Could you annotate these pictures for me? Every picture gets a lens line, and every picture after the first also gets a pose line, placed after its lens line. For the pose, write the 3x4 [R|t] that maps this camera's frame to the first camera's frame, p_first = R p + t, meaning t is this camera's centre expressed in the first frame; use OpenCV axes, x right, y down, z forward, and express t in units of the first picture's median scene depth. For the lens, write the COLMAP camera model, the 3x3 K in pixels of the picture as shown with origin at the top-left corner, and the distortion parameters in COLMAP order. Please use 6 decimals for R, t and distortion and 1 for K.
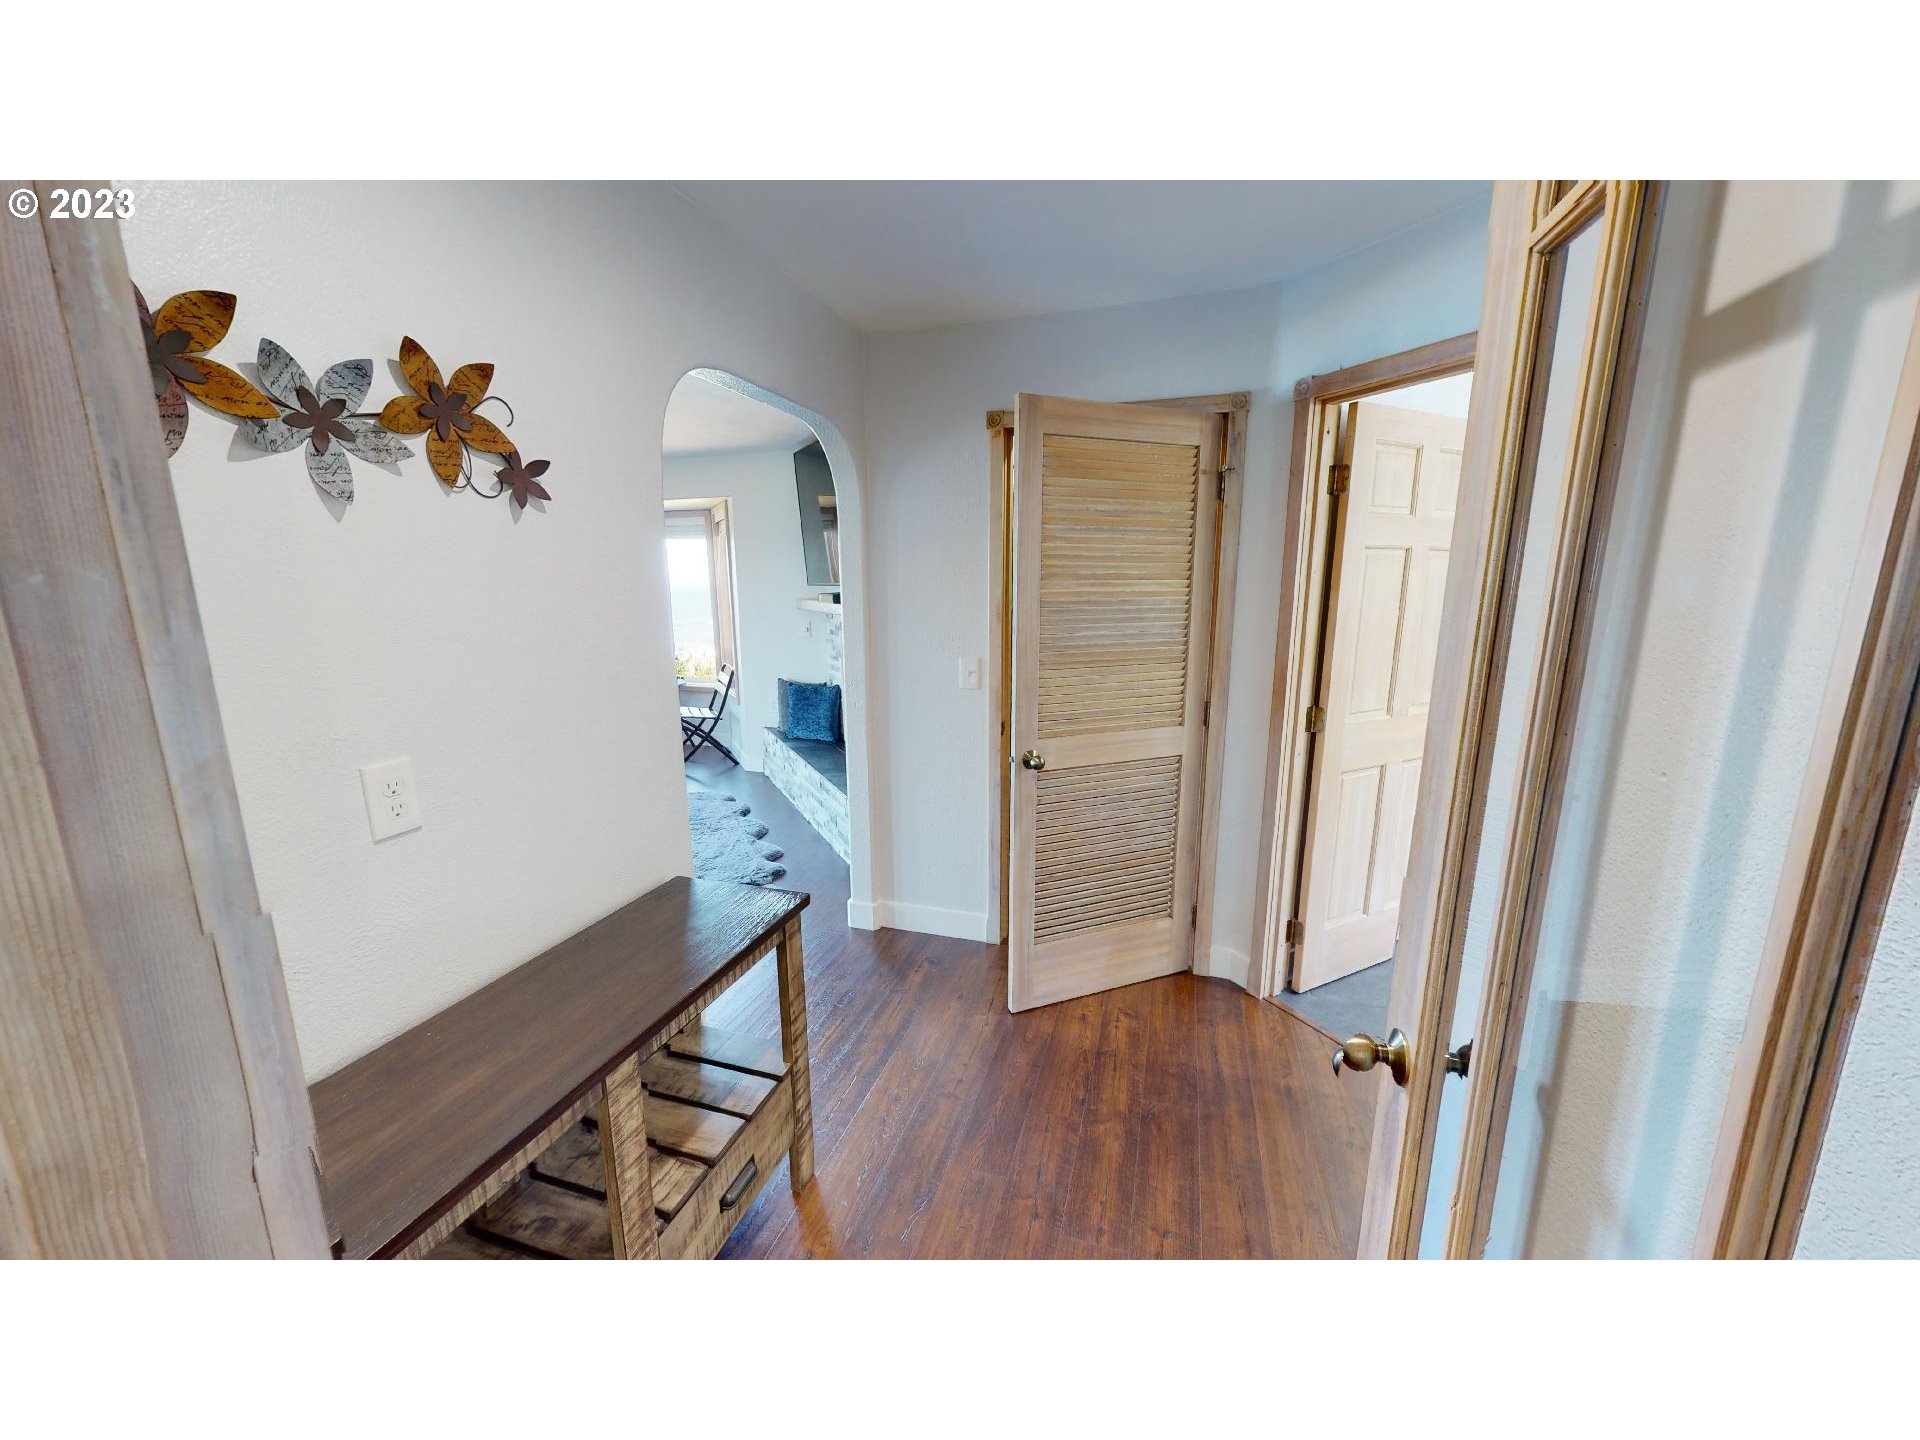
lens RADIAL K [[702.6, 0, 960.0], [0, 702.6, 720.0], [0, 0, 1]] dist [0.000029, -0.000014]
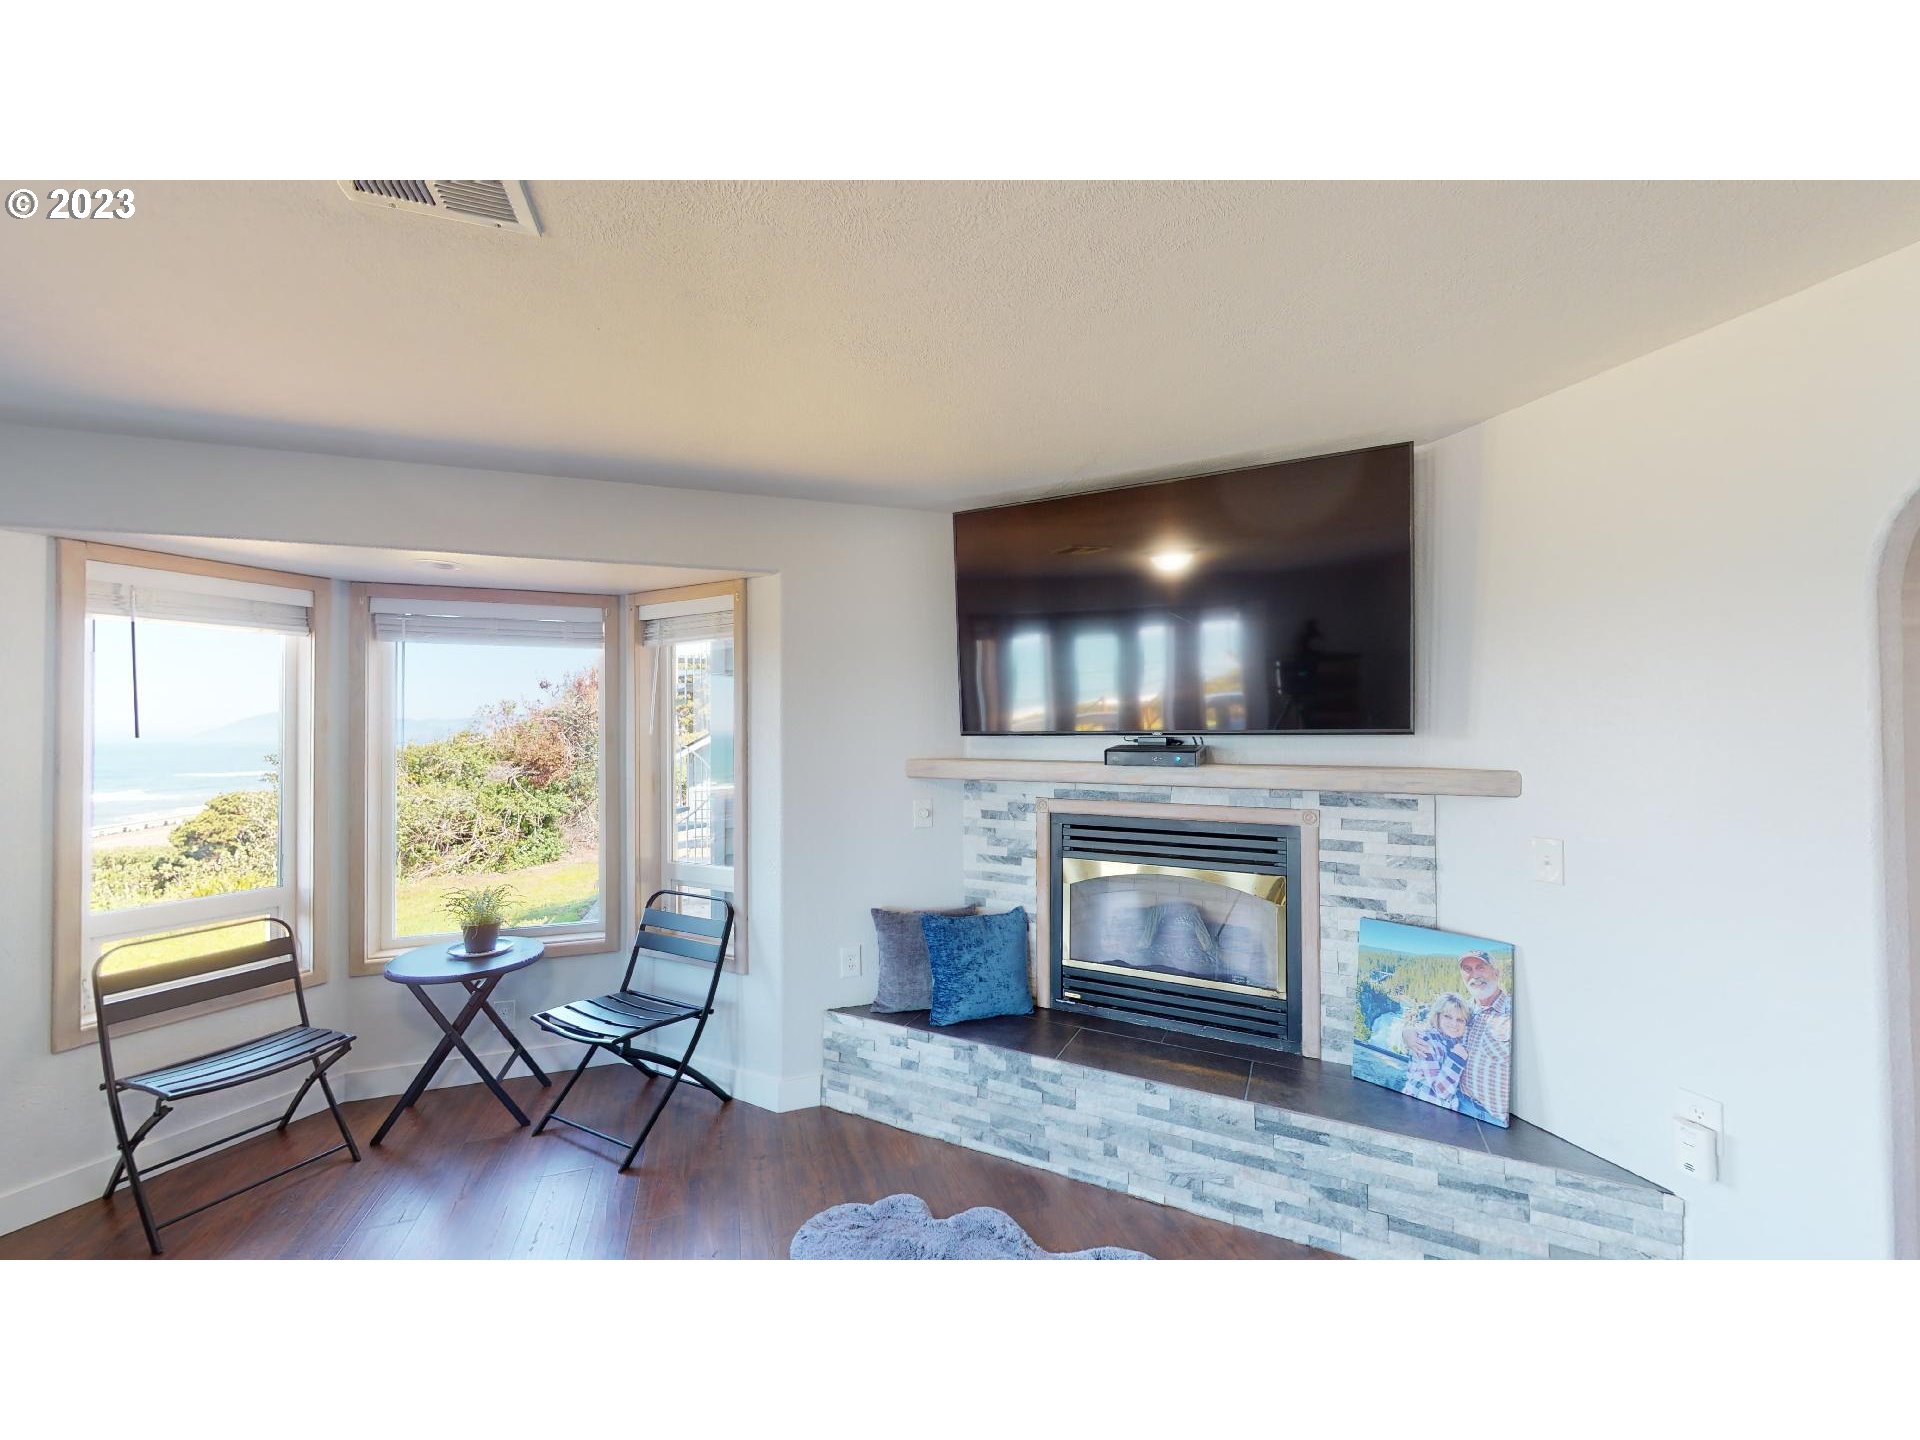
lens RADIAL K [[702.6, 0, 960.0], [0, 702.6, 720.0], [0, 0, 1]] dist [0.000029, -0.000014]
pose [[0.808460, 0.004386, 0.588534, -0.513447], [0.115326, 0.979406, -0.165721, -0.102919], [-0.577141, 0.201852, 0.791305, 0.508432]]
